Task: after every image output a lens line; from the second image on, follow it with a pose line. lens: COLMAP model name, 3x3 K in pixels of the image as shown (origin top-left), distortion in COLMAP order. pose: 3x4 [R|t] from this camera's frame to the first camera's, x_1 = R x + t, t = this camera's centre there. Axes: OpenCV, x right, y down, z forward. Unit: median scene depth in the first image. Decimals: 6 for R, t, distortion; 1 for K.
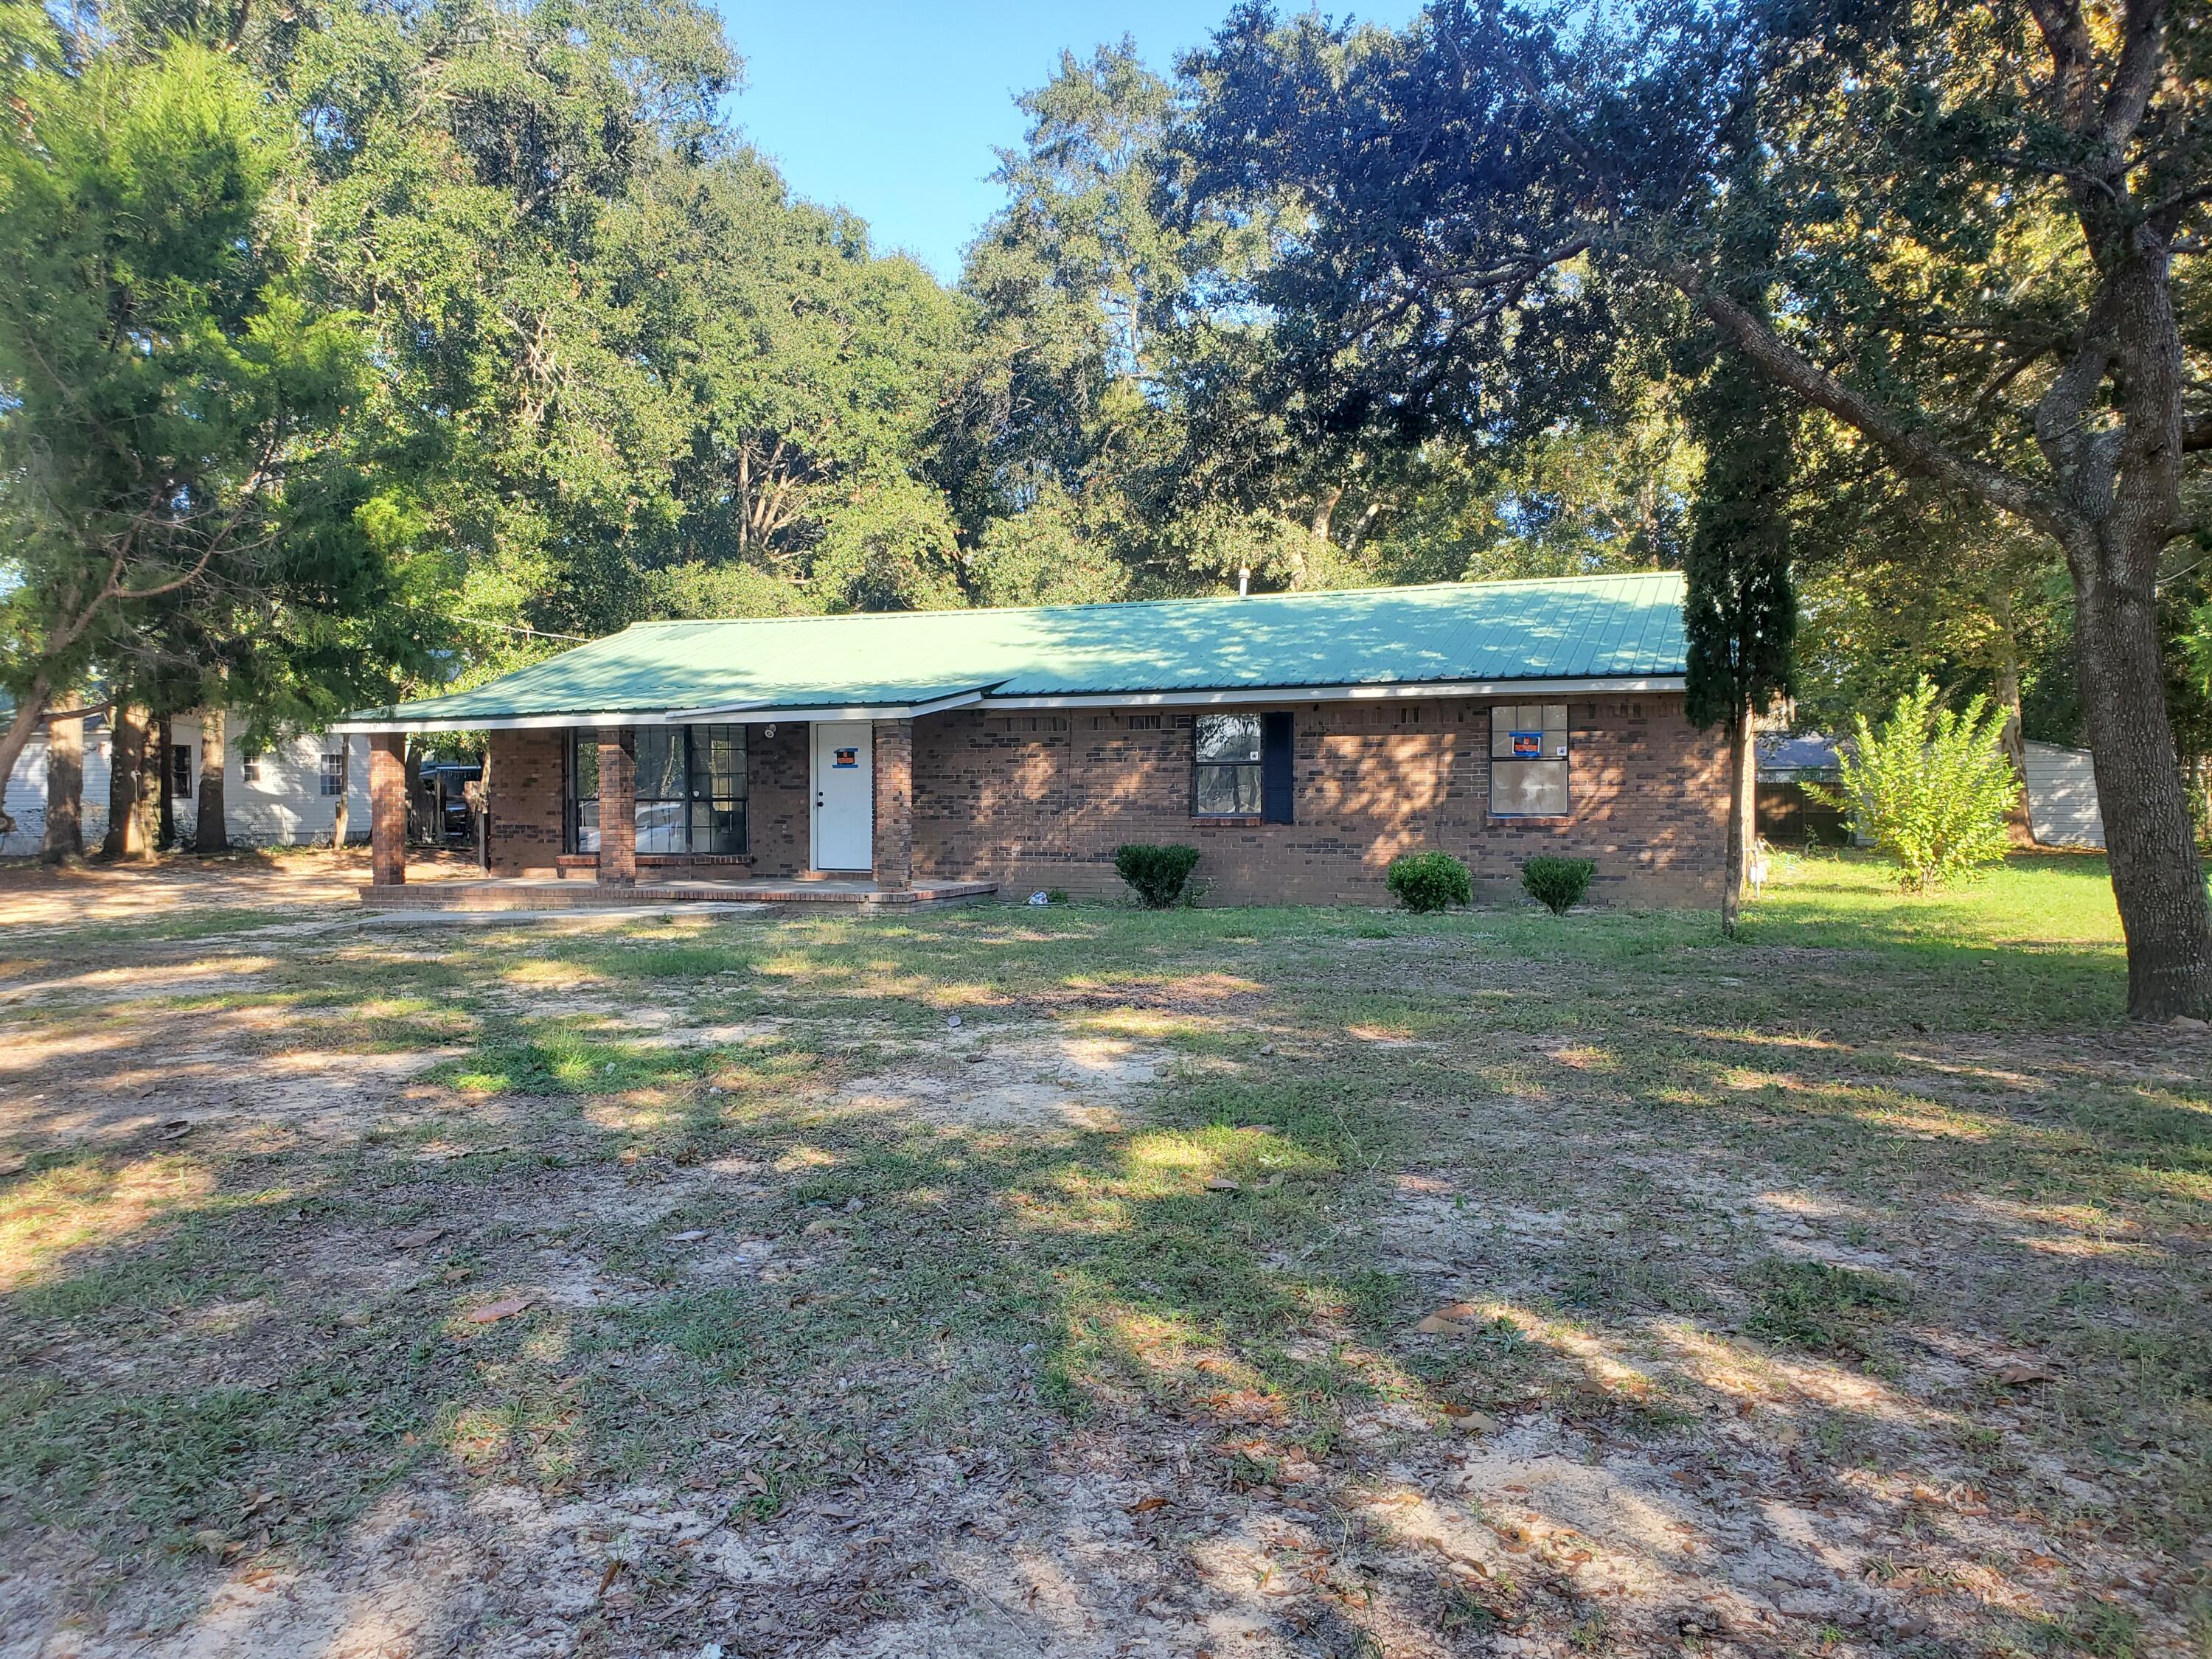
lens RADIAL K [[1673.7, 0, 1108.1], [0, 1673.7, 827.3], [0, 0, 1]] dist [0.065585, -0.001150]
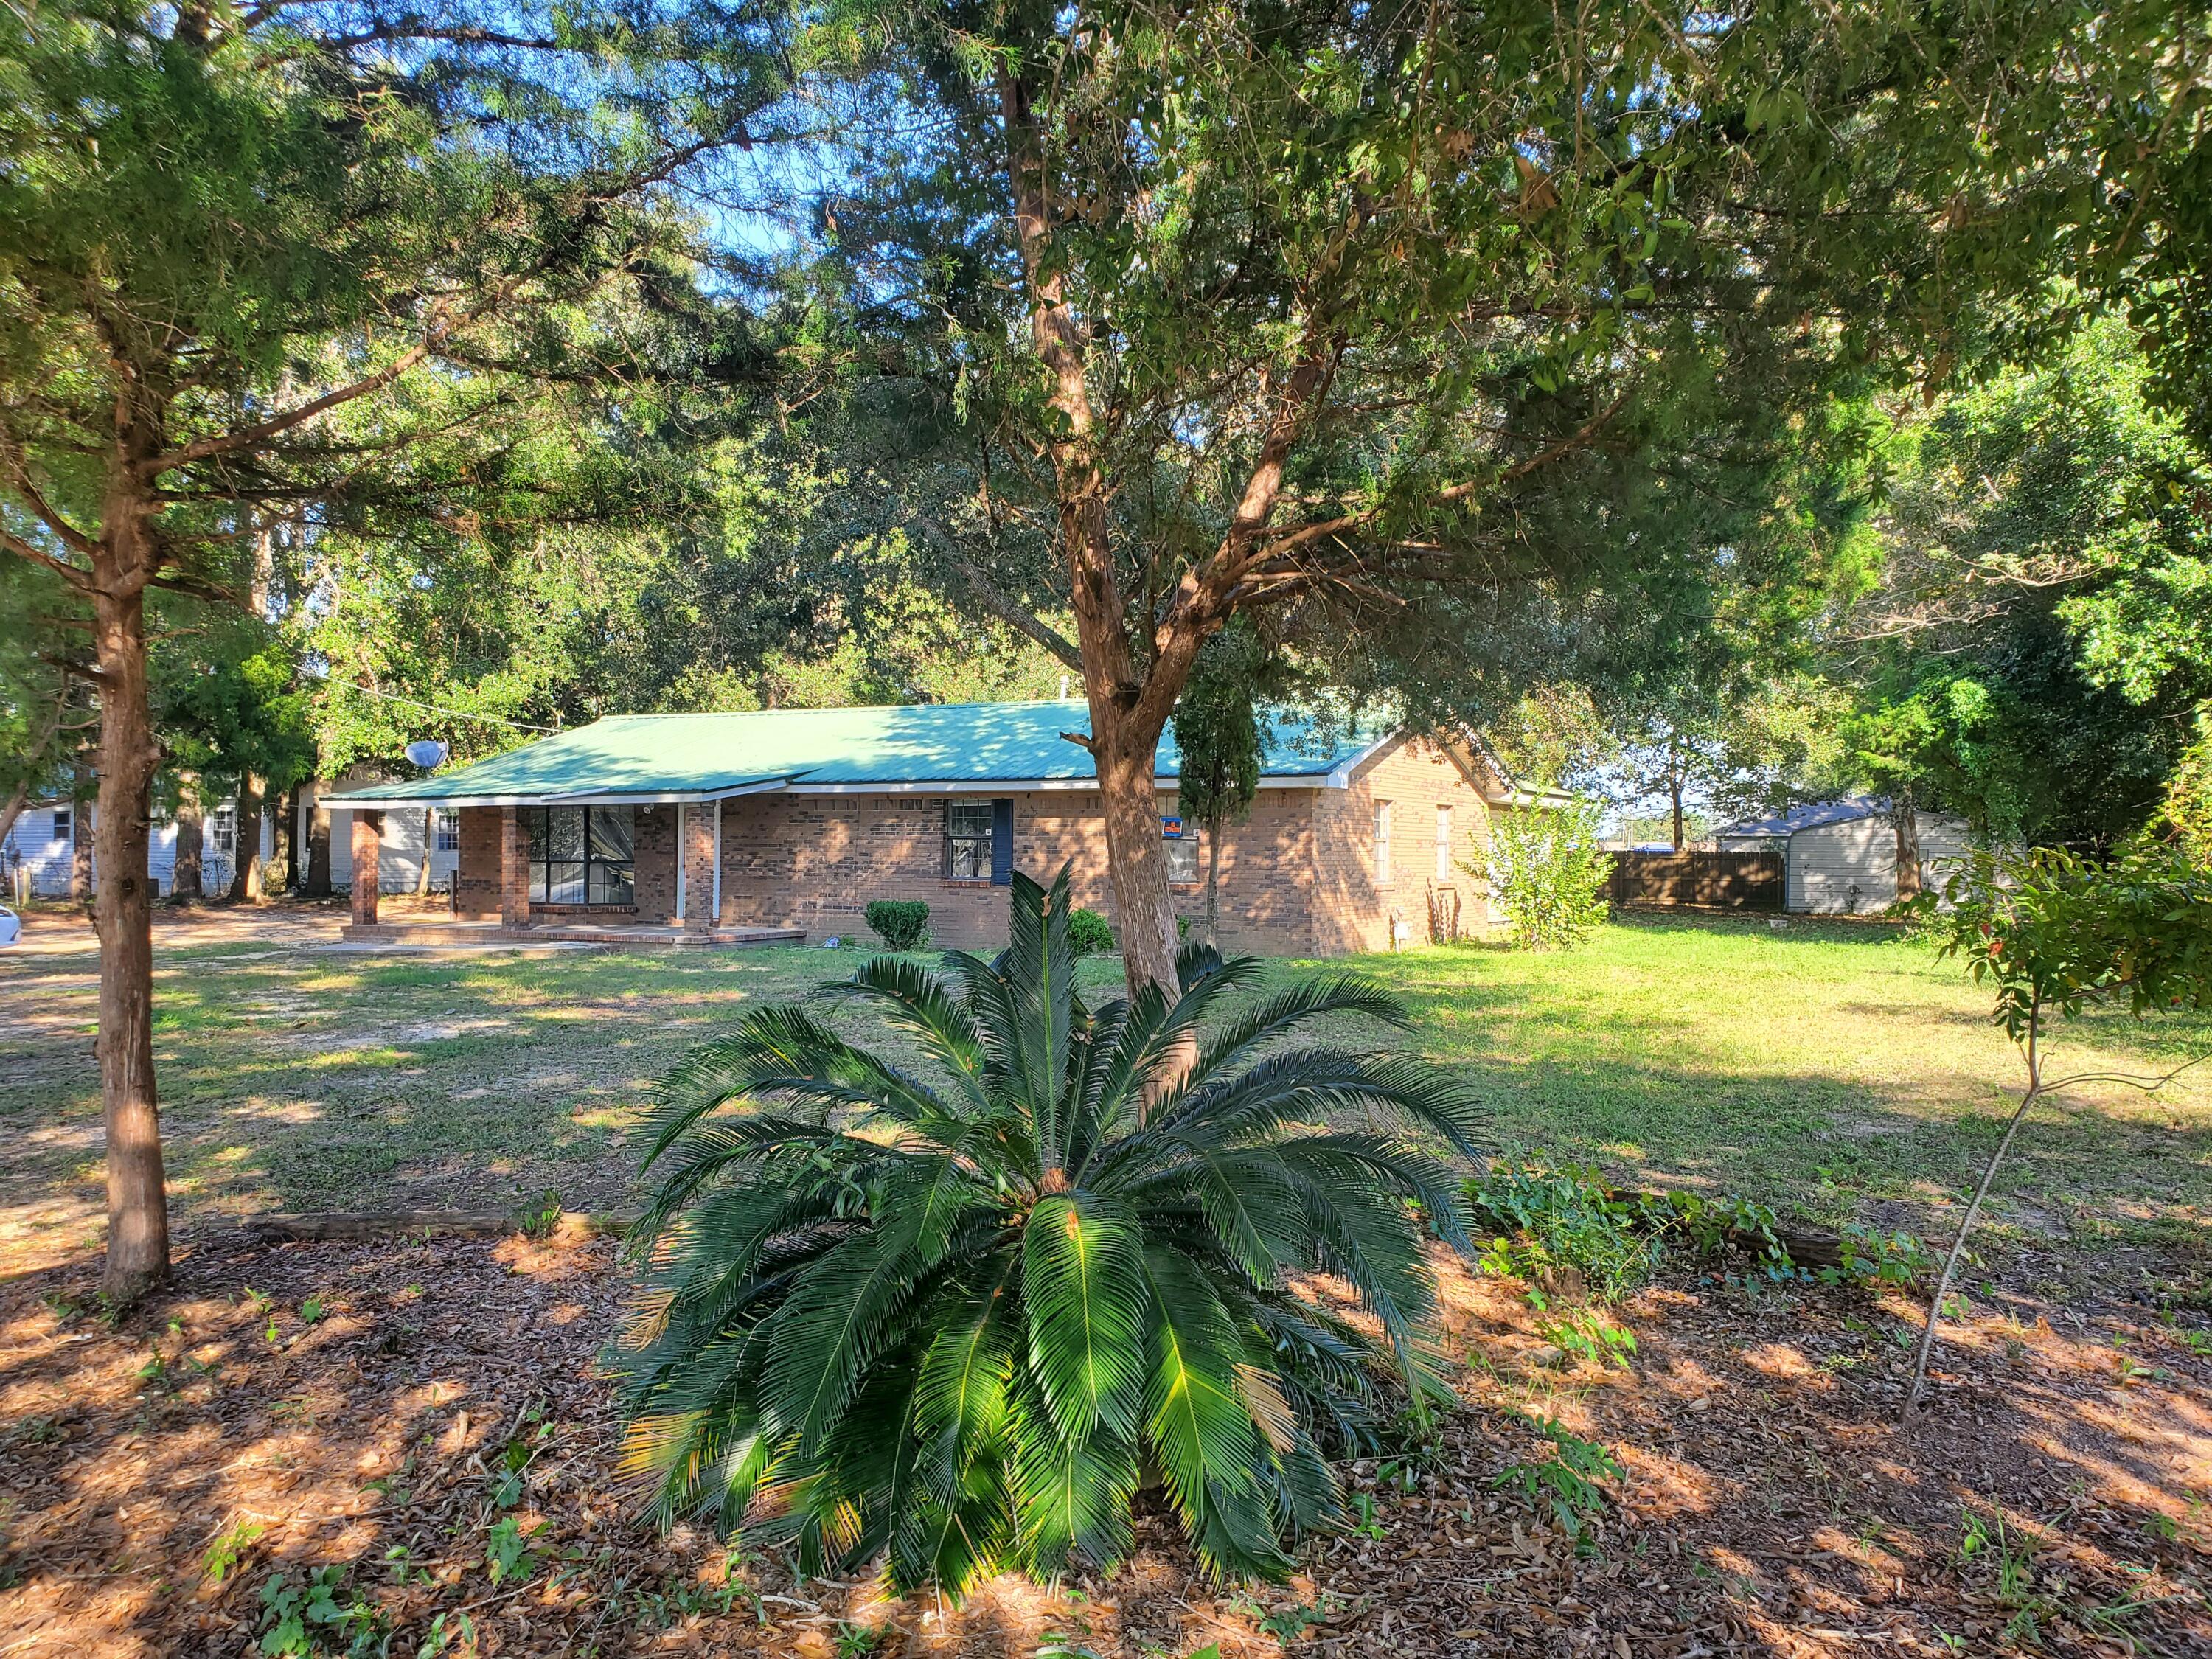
lens RADIAL K [[1673.7, 0, 1103.8], [0, 1673.7, 830.5], [0, 0, 1]] dist [0.065585, -0.001150]
pose [[0.992283, 0.007997, -0.123739, 0.317856], [-0.011762, 0.999489, -0.029731, -0.006398], [0.123438, 0.030957, 0.991869, -0.243146]]
